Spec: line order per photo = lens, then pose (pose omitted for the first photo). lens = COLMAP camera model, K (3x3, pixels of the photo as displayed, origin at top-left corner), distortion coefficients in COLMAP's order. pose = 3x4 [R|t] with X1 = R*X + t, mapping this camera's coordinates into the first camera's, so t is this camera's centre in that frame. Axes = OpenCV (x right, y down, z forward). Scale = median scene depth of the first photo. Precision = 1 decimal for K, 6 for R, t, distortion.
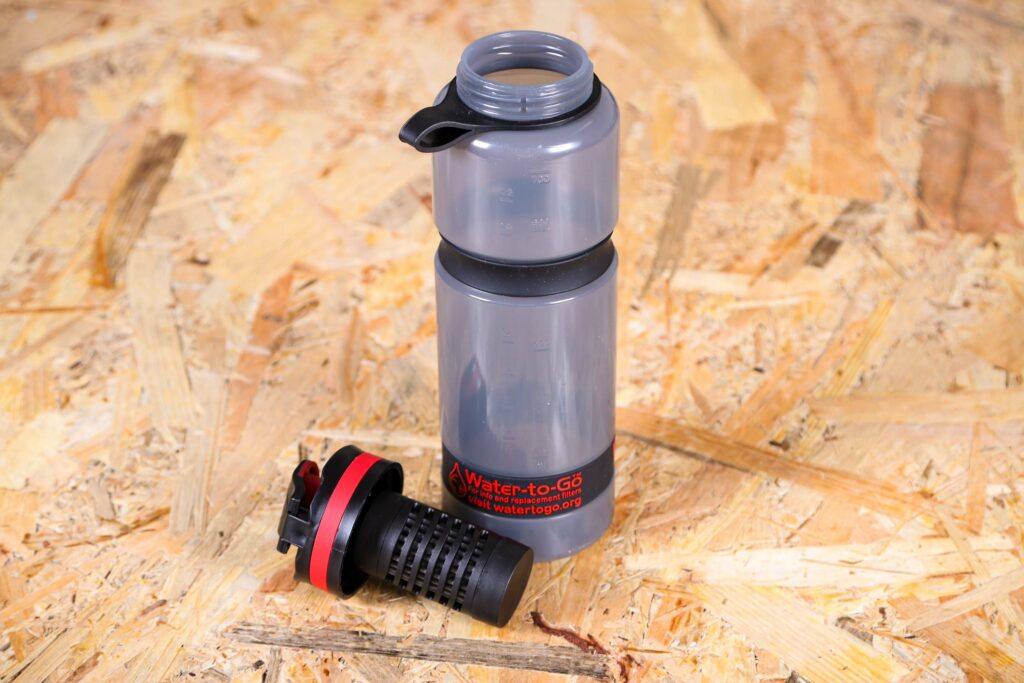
lens RADIAL K [[2988.4, 0, 512.0], [0, 2988.4, 341.5], [0, 0, 1]] dist [0.126881, 0.094694]
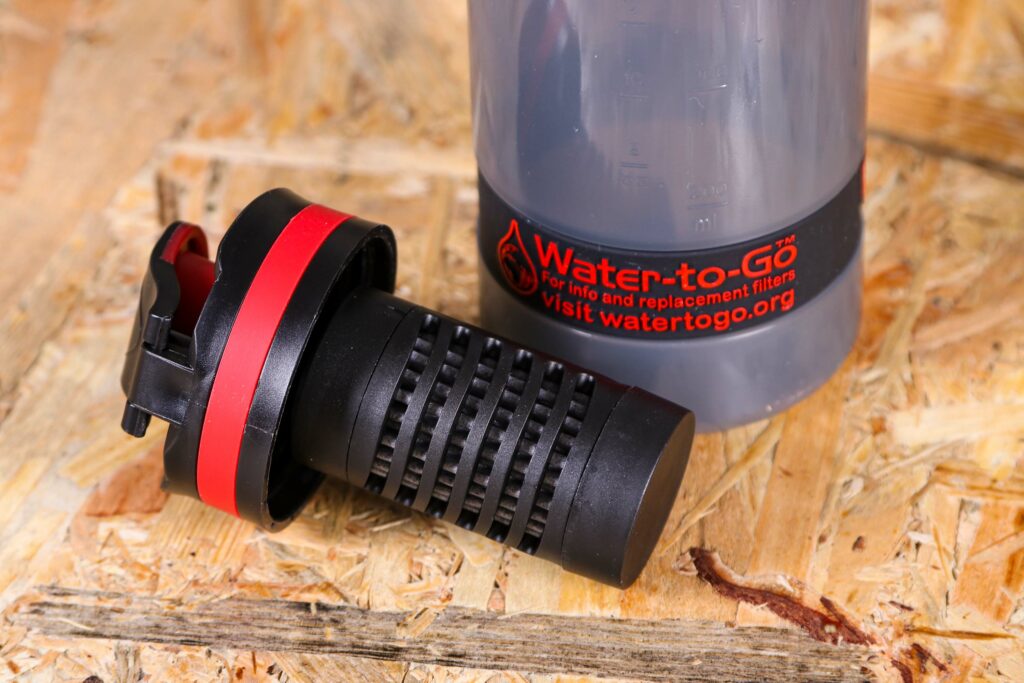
lens RADIAL K [[5169.4, 0, 396.2], [0, 5169.4, 342.2], [0, 0, 1]] dist [0.414488, 1.790035]
pose [[0.999570, -0.025915, -0.013754, -0.025745], [0.027131, 0.994898, 0.097172, -0.016866], [0.011166, -0.097503, 0.995173, 0.223117]]
